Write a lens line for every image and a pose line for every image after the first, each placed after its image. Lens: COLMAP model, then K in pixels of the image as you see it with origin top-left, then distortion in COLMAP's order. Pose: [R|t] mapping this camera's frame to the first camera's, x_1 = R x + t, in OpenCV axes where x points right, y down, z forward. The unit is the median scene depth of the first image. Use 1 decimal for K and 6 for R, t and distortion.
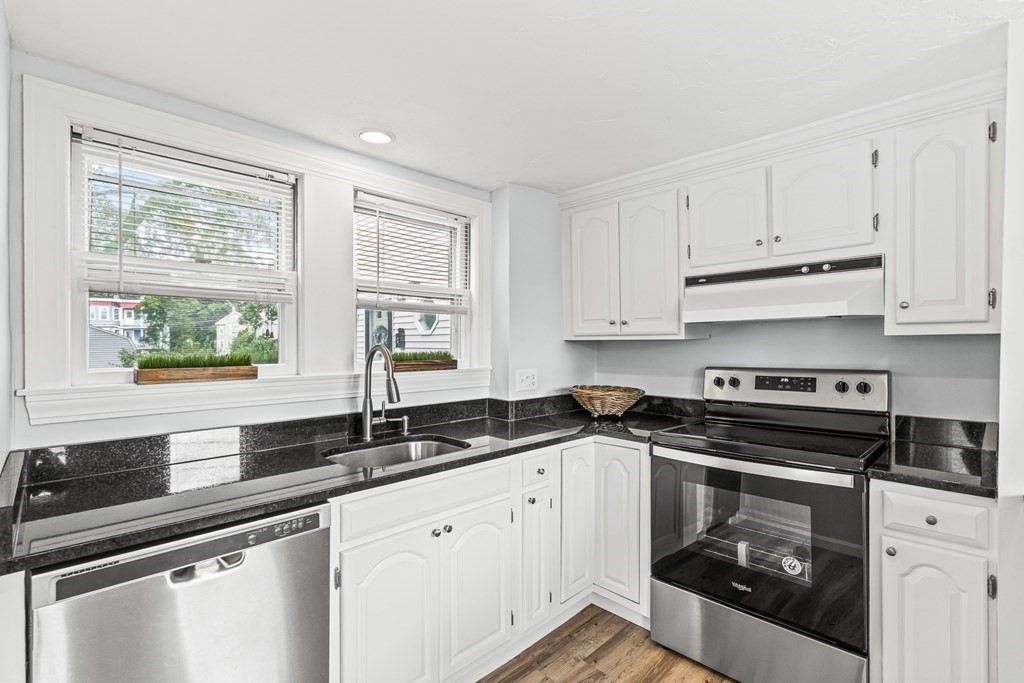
lens RADIAL K [[465.2, 0, 508.1], [0, 465.2, 344.8], [0, 0, 1]] dist [-0.002367, 0.000068]
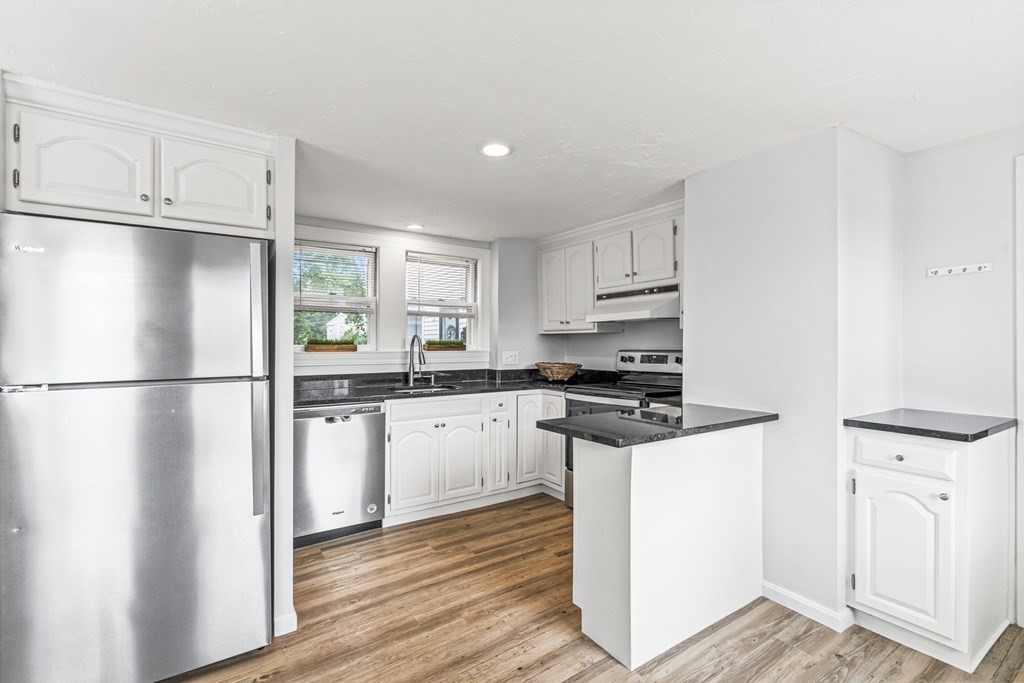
lens RADIAL K [[466.7, 0, 507.3], [0, 466.7, 340.2], [0, 0, 1]] dist [-0.000016, 0.000040]
pose [[0.982121, 0.001584, -0.188241, 0.405254], [-0.003264, 0.999958, -0.008617, 0.033285], [0.188220, 0.009077, 0.982085, -0.727423]]
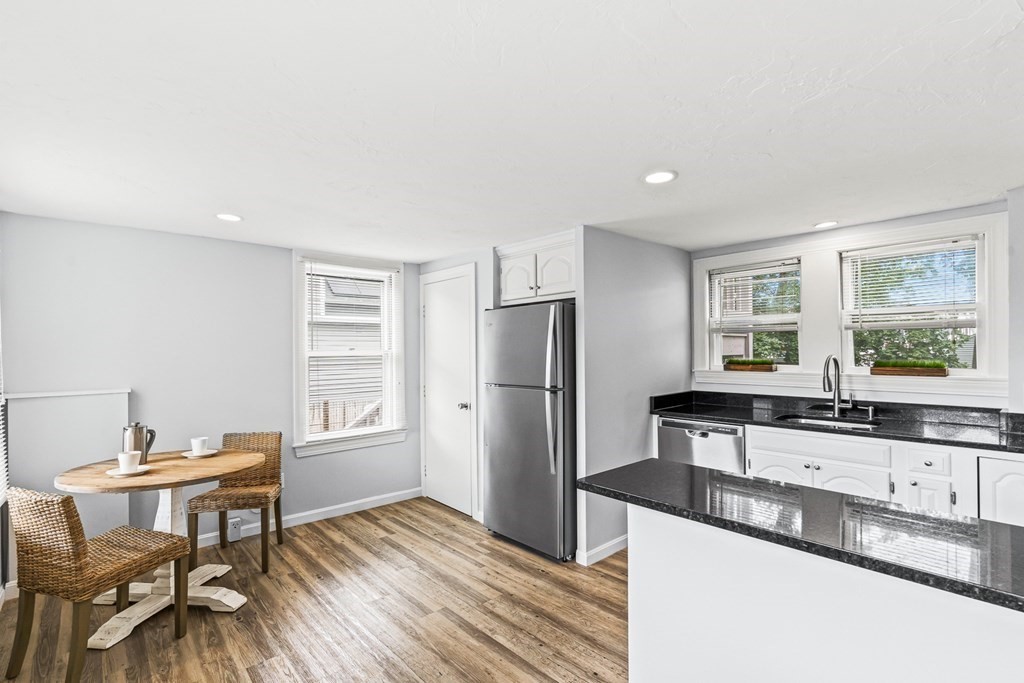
lens RADIAL K [[465.2, 0, 508.1], [0, 465.2, 344.8], [0, 0, 1]] dist [-0.002367, 0.000068]
pose [[-0.043507, -0.010332, -0.999000, 1.204717], [0.004242, 0.999936, -0.010526, -0.020500], [0.999044, -0.004696, -0.043461, -0.014957]]
